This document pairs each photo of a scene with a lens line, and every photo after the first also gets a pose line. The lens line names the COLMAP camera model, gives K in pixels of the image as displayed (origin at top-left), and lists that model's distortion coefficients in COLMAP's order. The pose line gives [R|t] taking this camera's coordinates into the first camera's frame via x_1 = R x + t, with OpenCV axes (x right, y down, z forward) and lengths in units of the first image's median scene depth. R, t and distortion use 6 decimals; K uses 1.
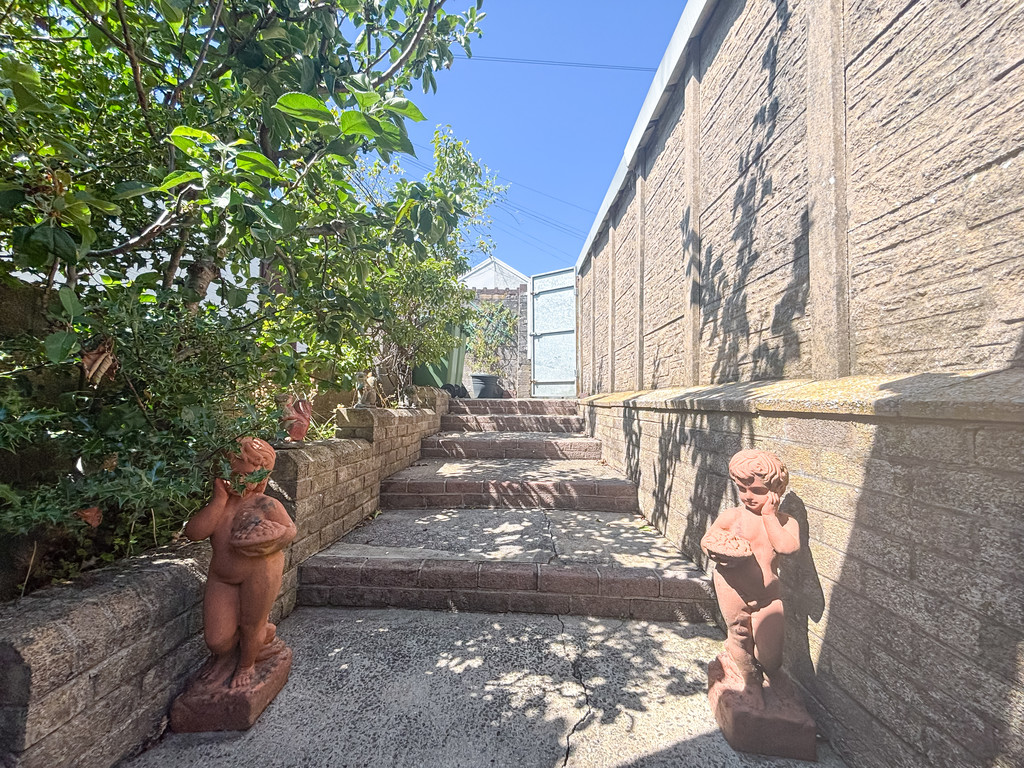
lens RADIAL K [[412.8, 0, 510.9], [0, 412.8, 383.7], [0, 0, 1]] dist [0.002479, -0.000070]
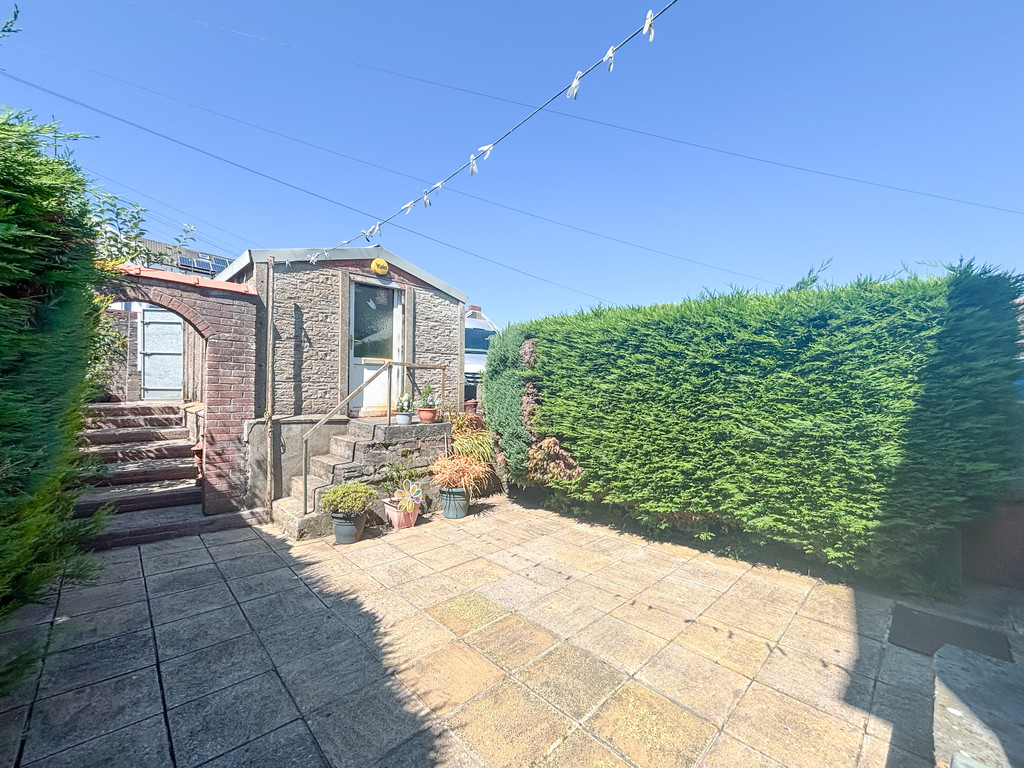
lens RADIAL K [[414.5, 0, 515.0], [0, 414.5, 384.1], [0, 0, 1]] dist [-0.001755, -0.000315]
pose [[0.705124, 0.002174, 0.709080, -0.068239], [-0.034751, 0.998900, 0.031494, -0.150532], [-0.708232, -0.046849, 0.704424, -1.156648]]
